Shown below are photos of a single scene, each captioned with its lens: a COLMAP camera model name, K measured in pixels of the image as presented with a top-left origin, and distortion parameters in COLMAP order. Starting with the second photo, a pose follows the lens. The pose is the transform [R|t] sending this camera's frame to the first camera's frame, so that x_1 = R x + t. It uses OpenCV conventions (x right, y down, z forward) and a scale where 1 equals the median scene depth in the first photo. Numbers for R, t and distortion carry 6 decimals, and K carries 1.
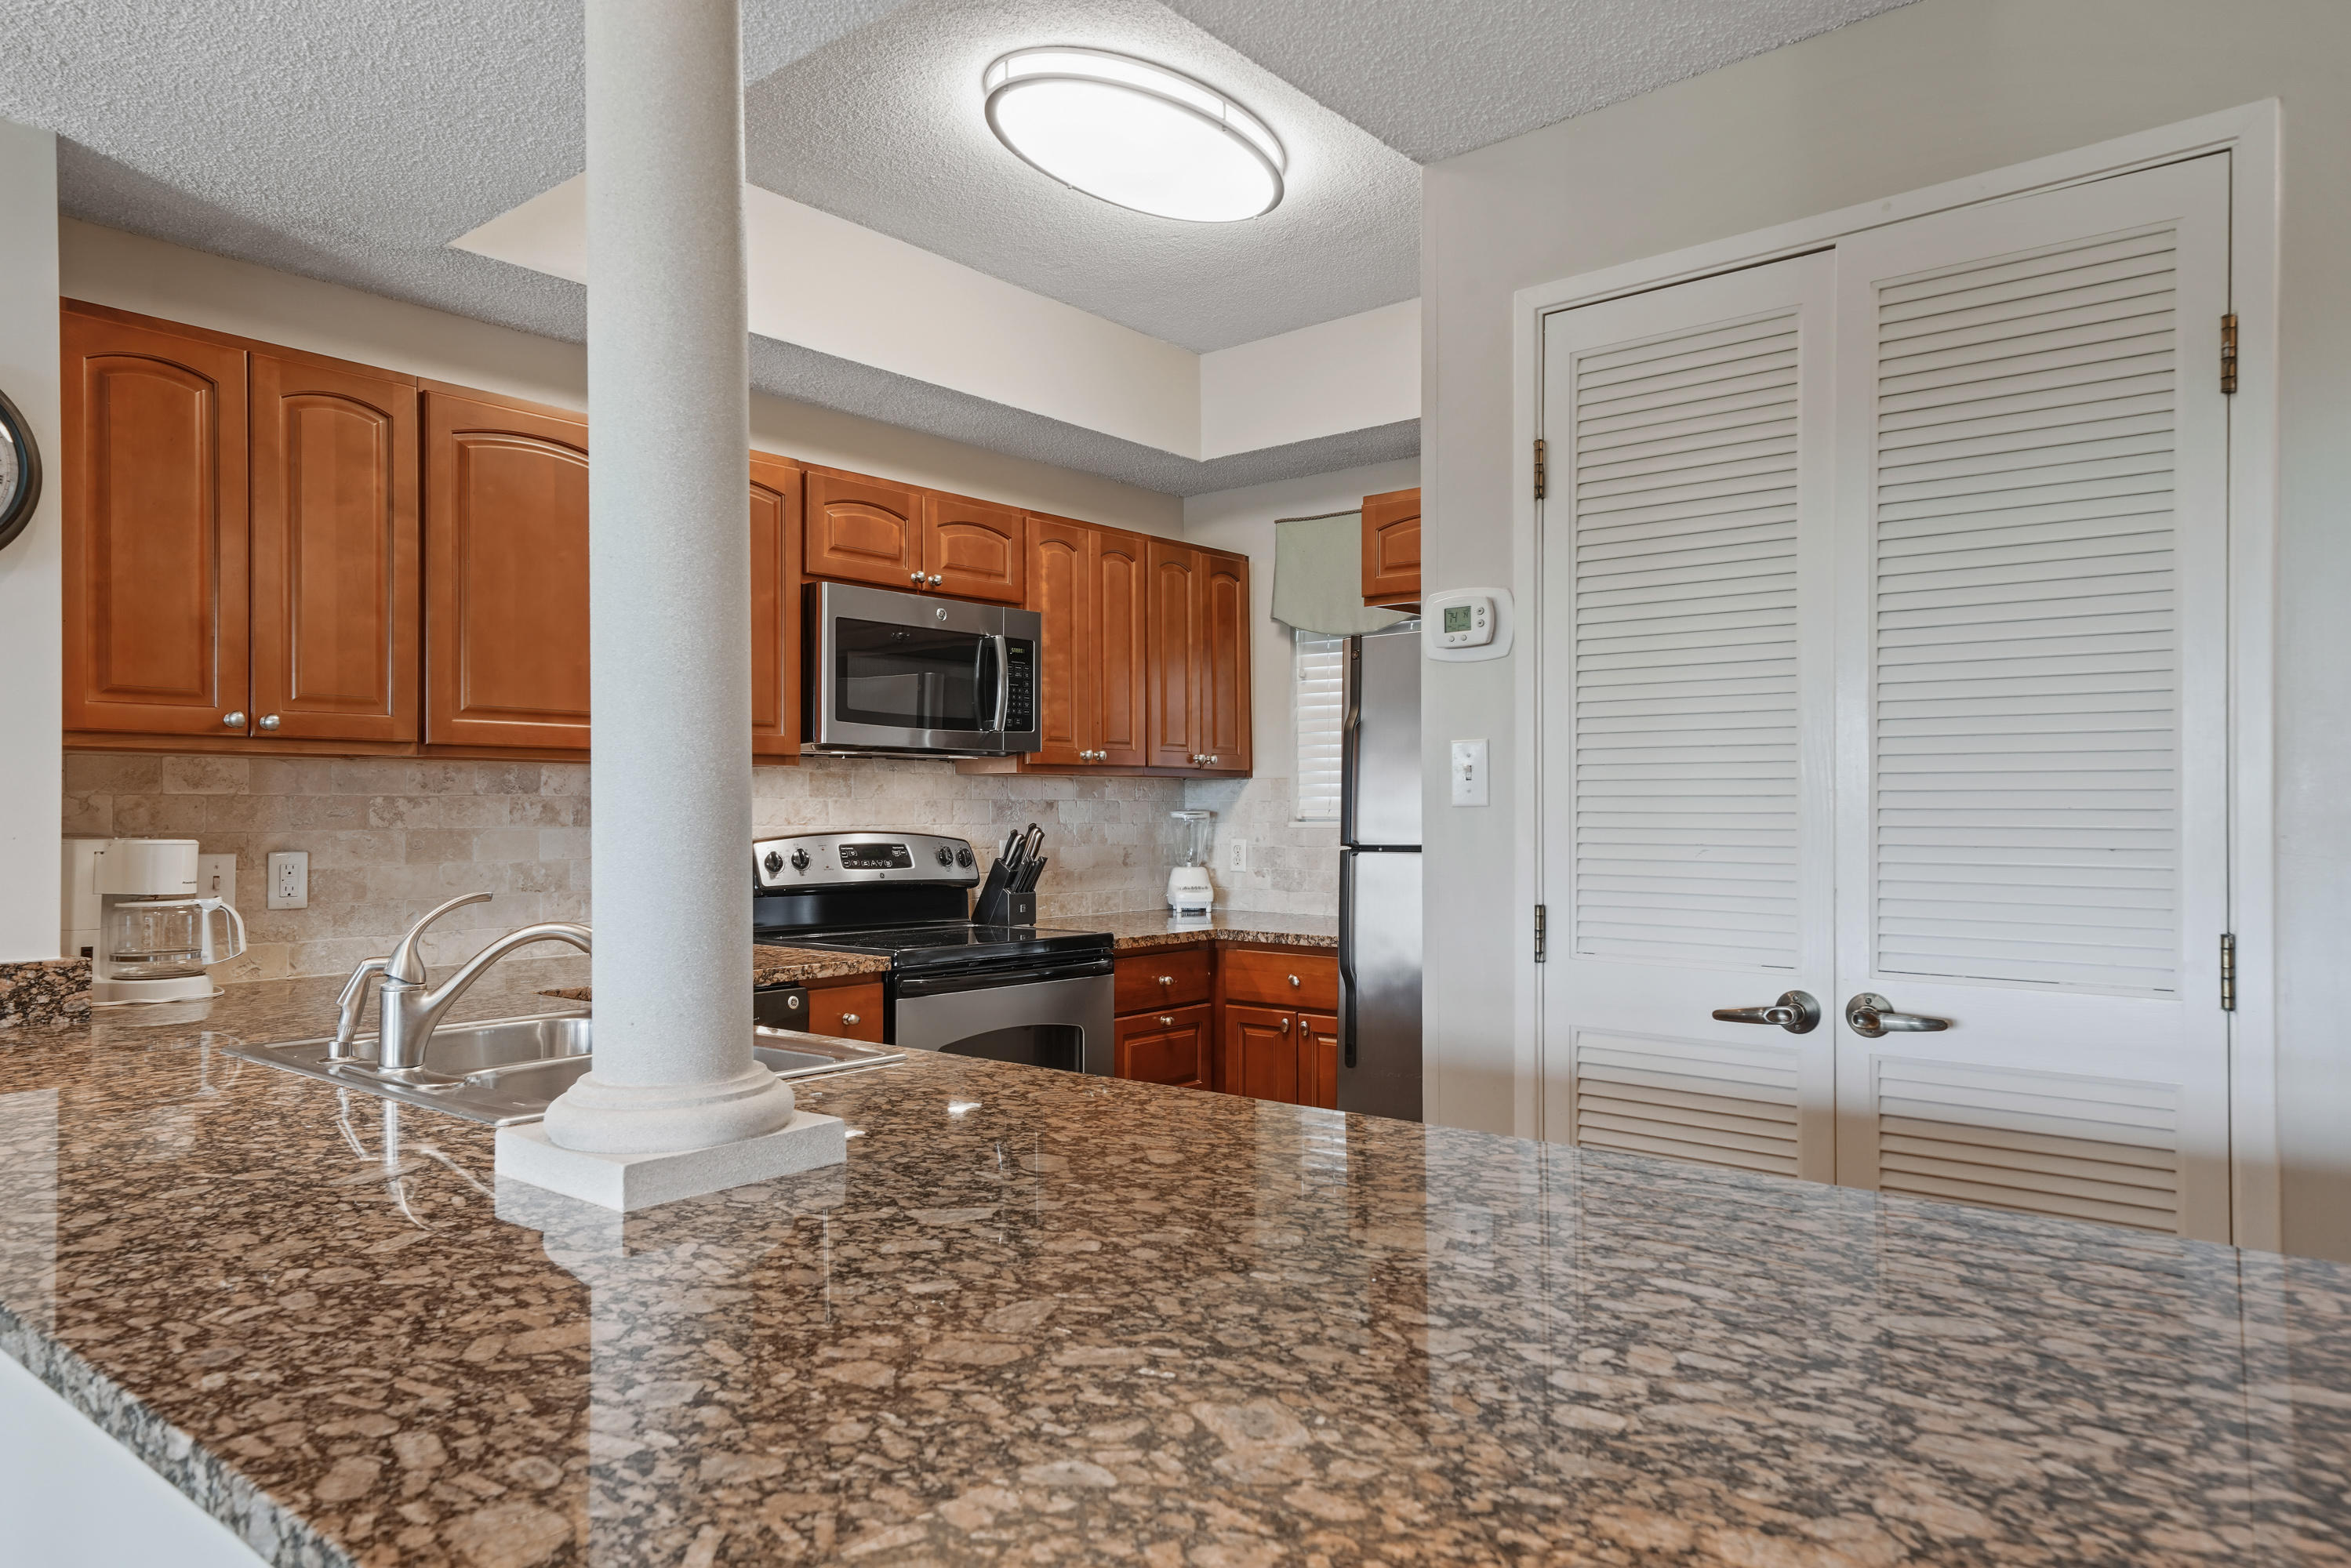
lens RADIAL K [[1506.9, 0, 1179.1], [0, 1506.9, 797.4], [0, 0, 1]] dist [0.036862, 0.000431]
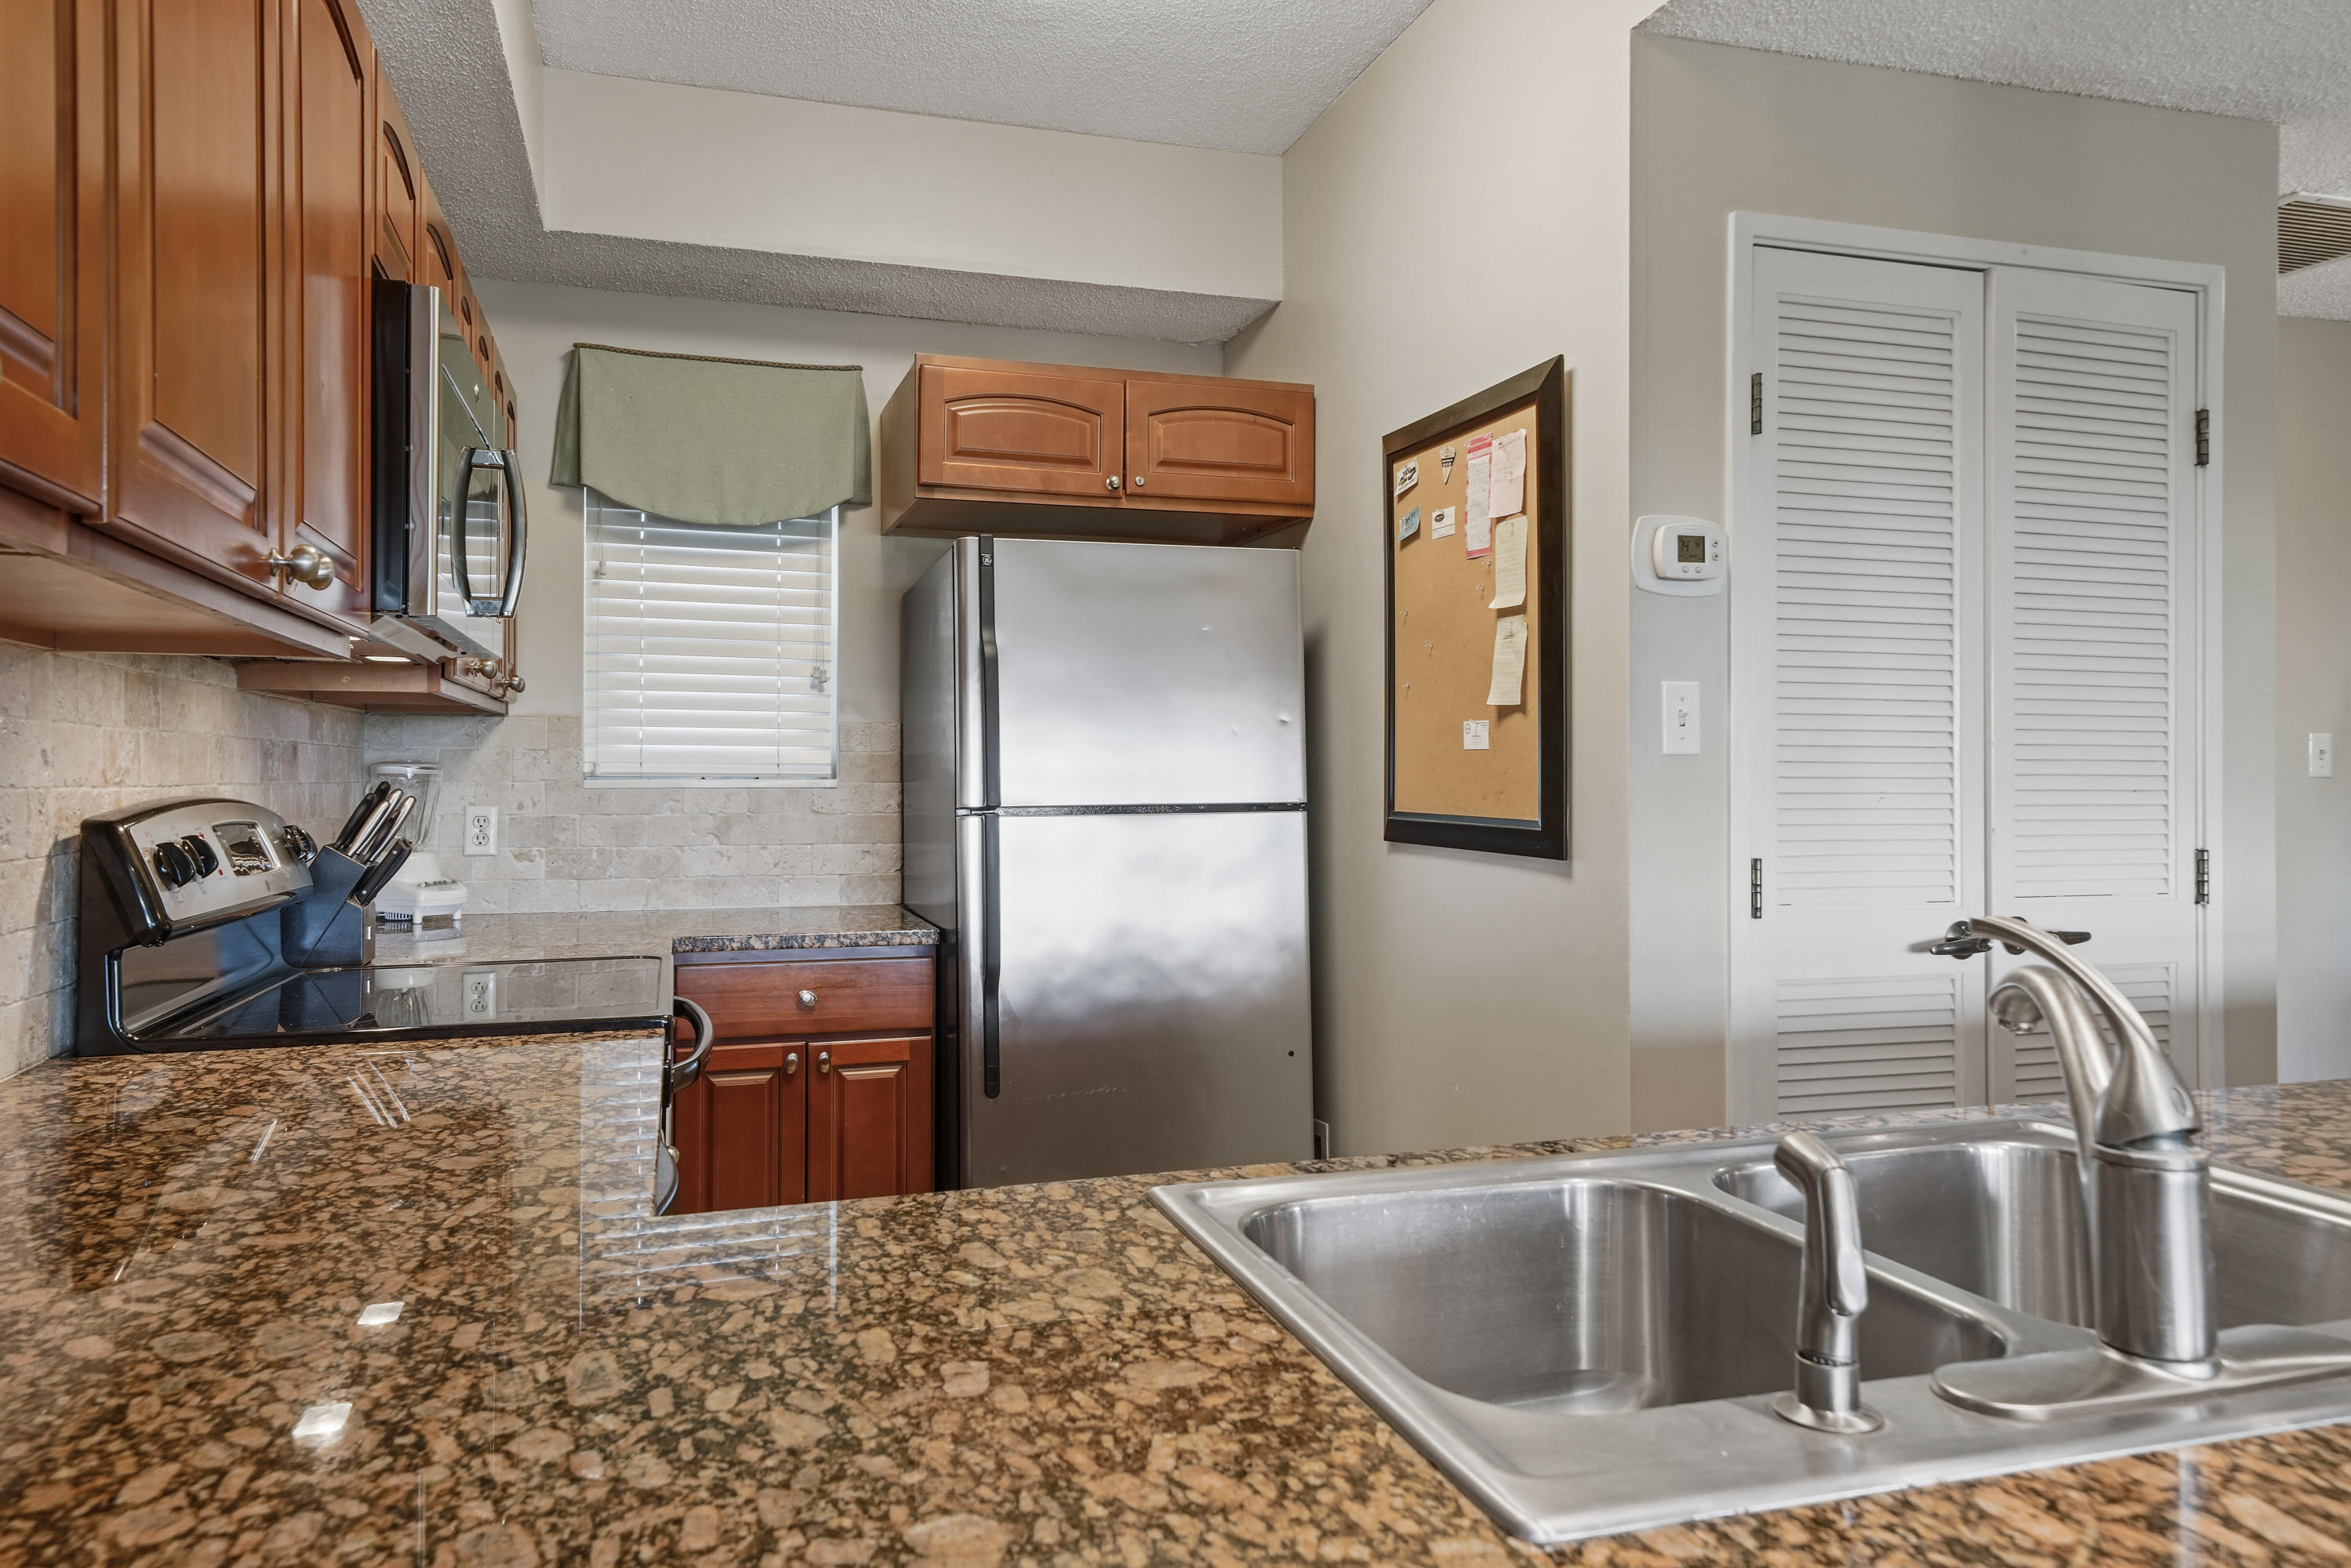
lens RADIAL K [[1551.6, 0, 1173.7], [0, 1551.6, 780.9], [0, 0, 1]] dist [0.006740, 0.002567]
pose [[0.542025, -0.003204, 0.840356, -0.786904], [-0.007870, 0.999930, 0.008888, 0.015870], [-0.840326, -0.011432, 0.541962, 0.772551]]
